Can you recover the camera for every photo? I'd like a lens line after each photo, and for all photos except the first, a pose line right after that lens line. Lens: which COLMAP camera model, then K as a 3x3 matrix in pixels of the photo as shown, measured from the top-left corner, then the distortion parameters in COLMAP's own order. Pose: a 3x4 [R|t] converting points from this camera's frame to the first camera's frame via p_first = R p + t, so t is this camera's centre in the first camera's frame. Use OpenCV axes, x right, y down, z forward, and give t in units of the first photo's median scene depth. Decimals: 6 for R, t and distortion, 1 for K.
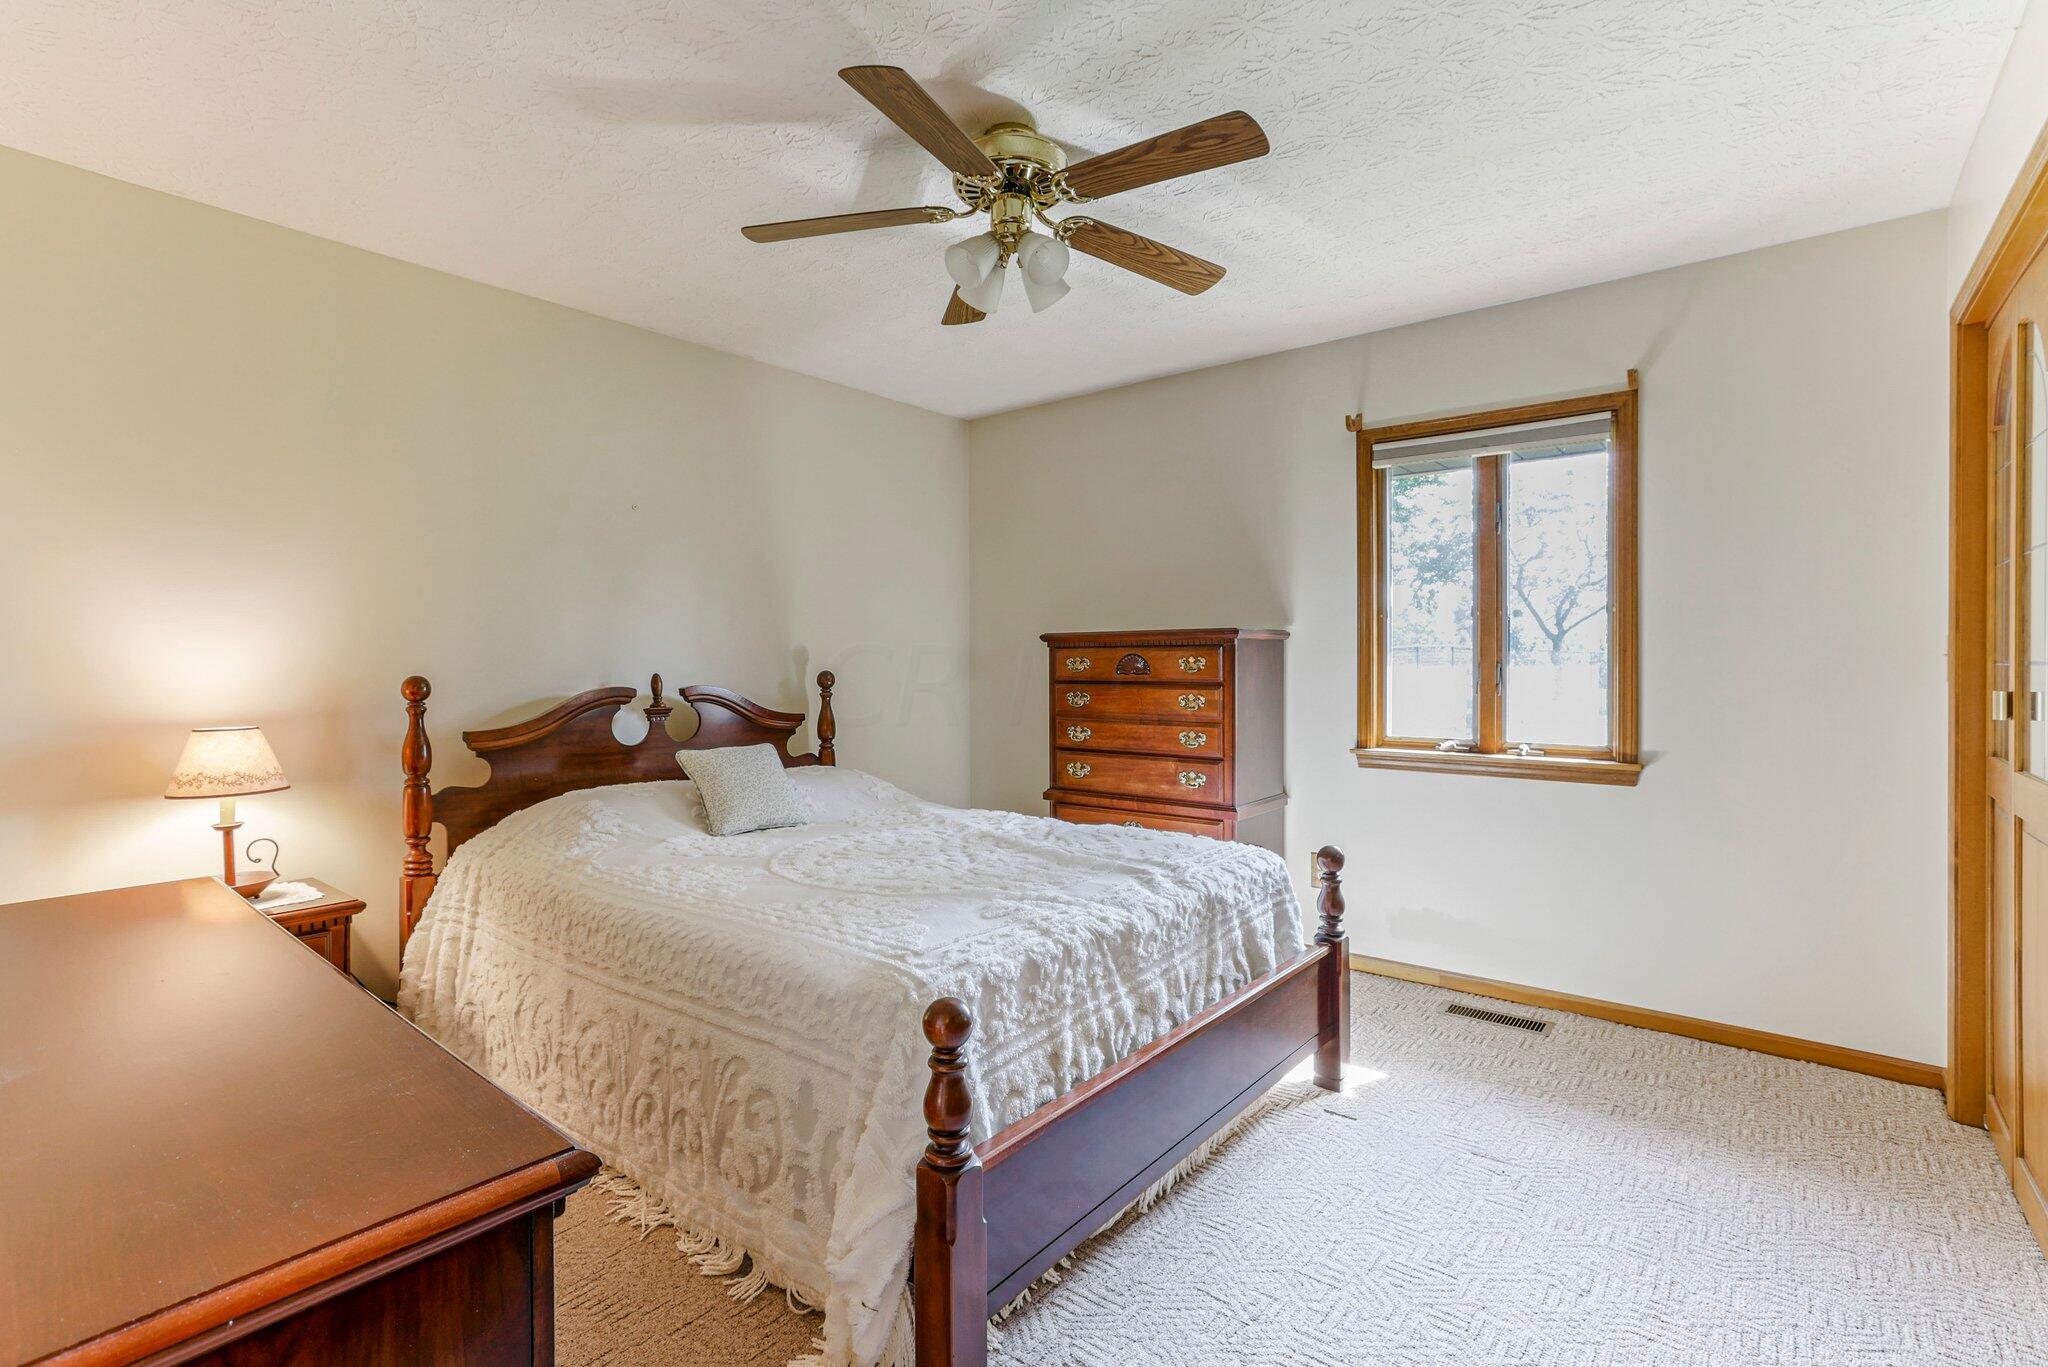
lens RADIAL K [[959.8, 0, 1038.0], [0, 959.8, 665.0], [0, 0, 1]] dist [-0.017597, 0.000462]
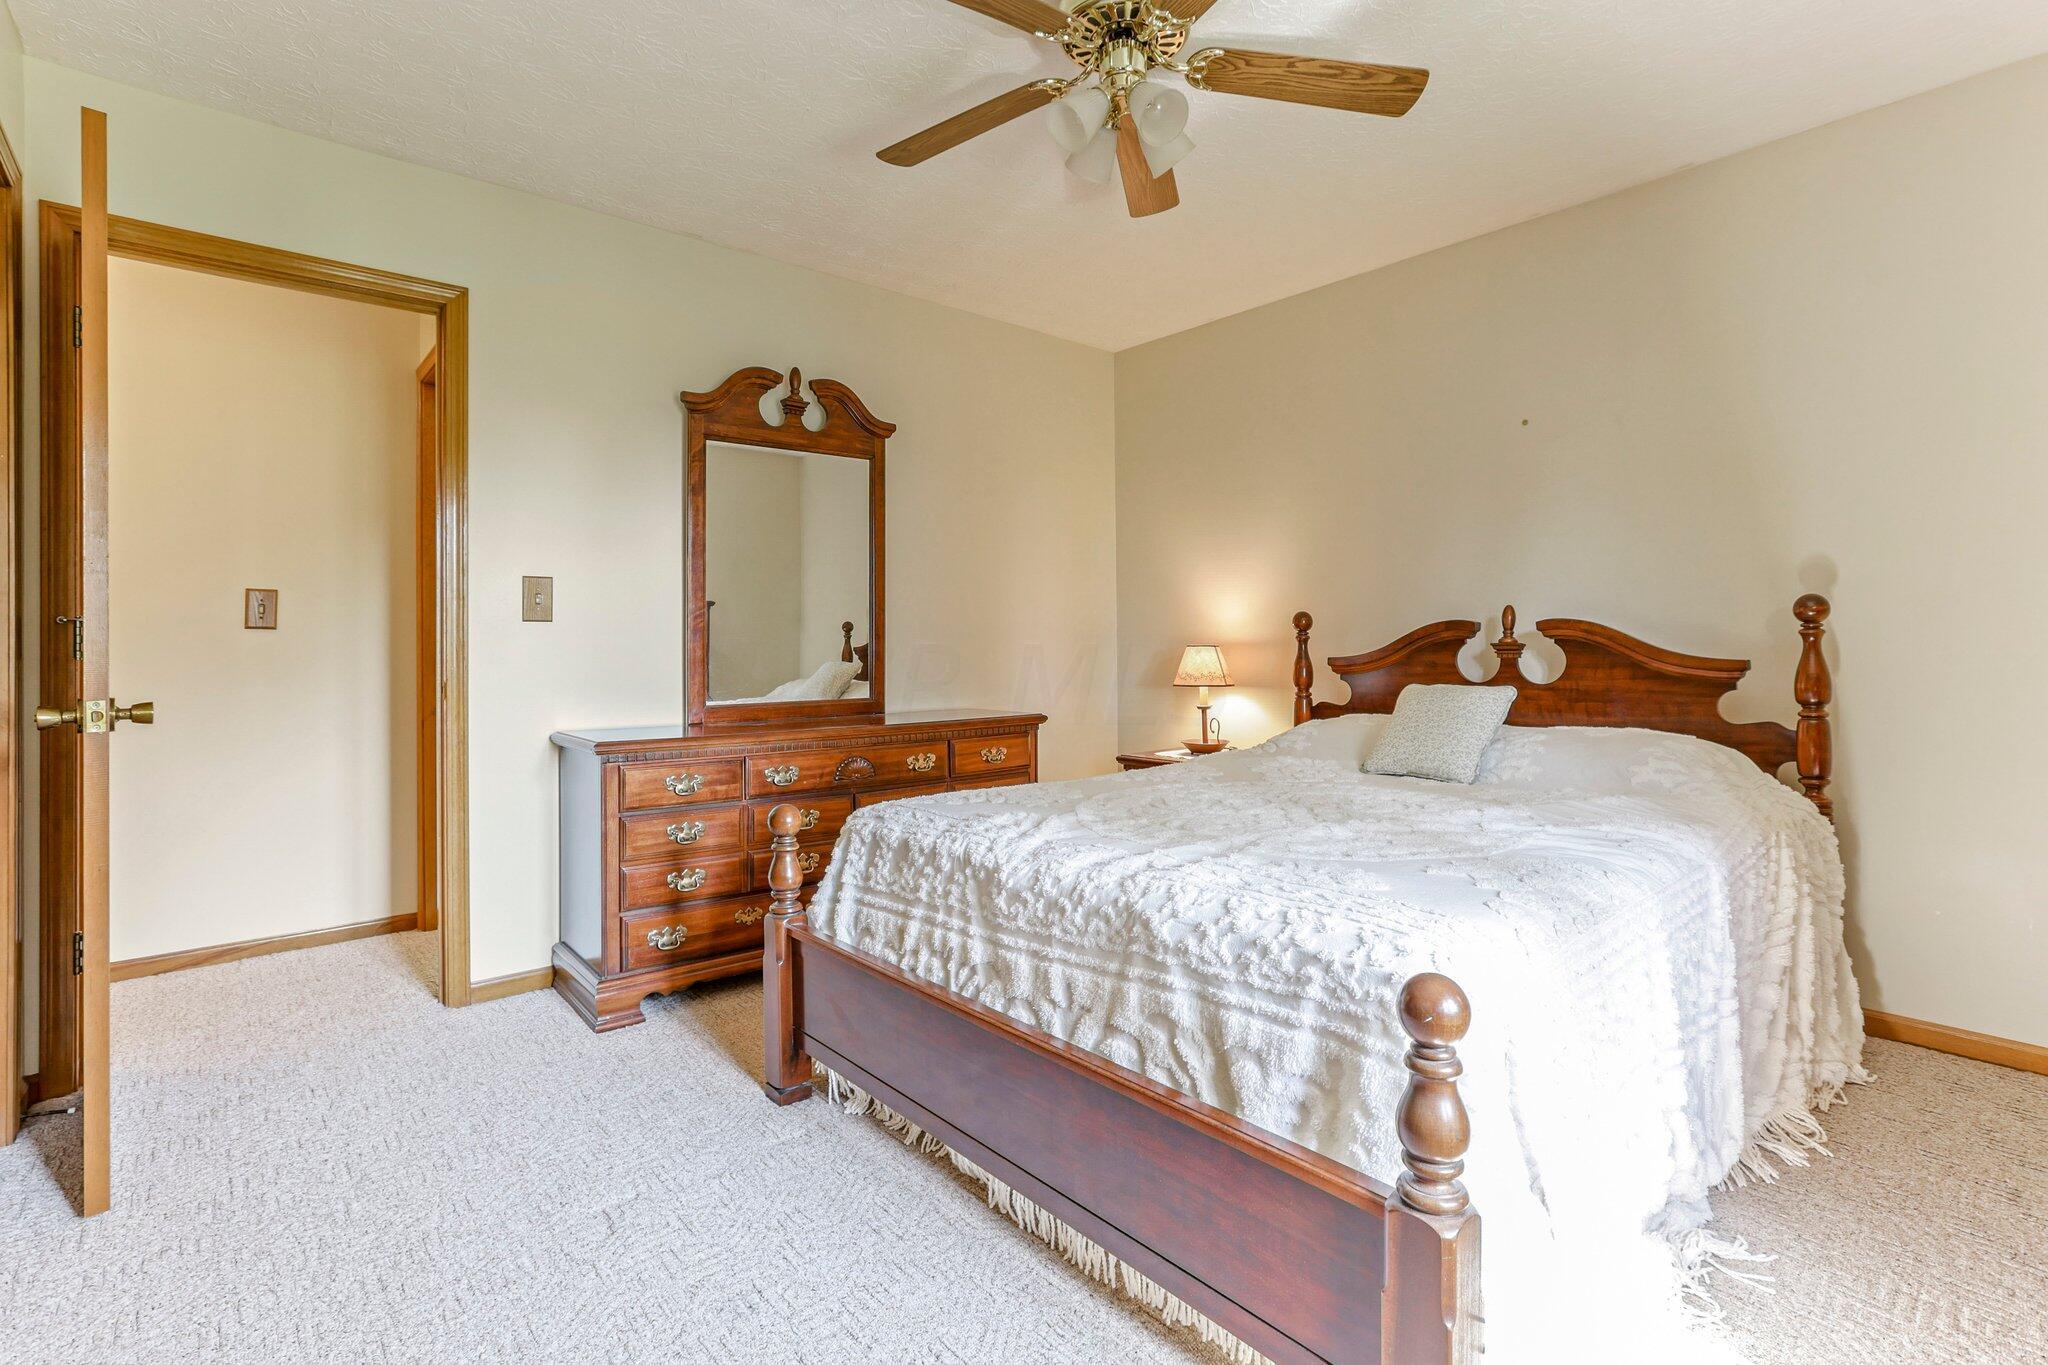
lens RADIAL K [[959.8, 0, 1038.0], [0, 959.8, 664.0], [0, 0, 1]] dist [-0.017597, 0.000462]
pose [[-0.179231, 0.023444, -0.983528, 0.869177], [0.002260, 0.999723, 0.023418, 0.065373], [0.983804, 0.001974, -0.179235, 1.113628]]
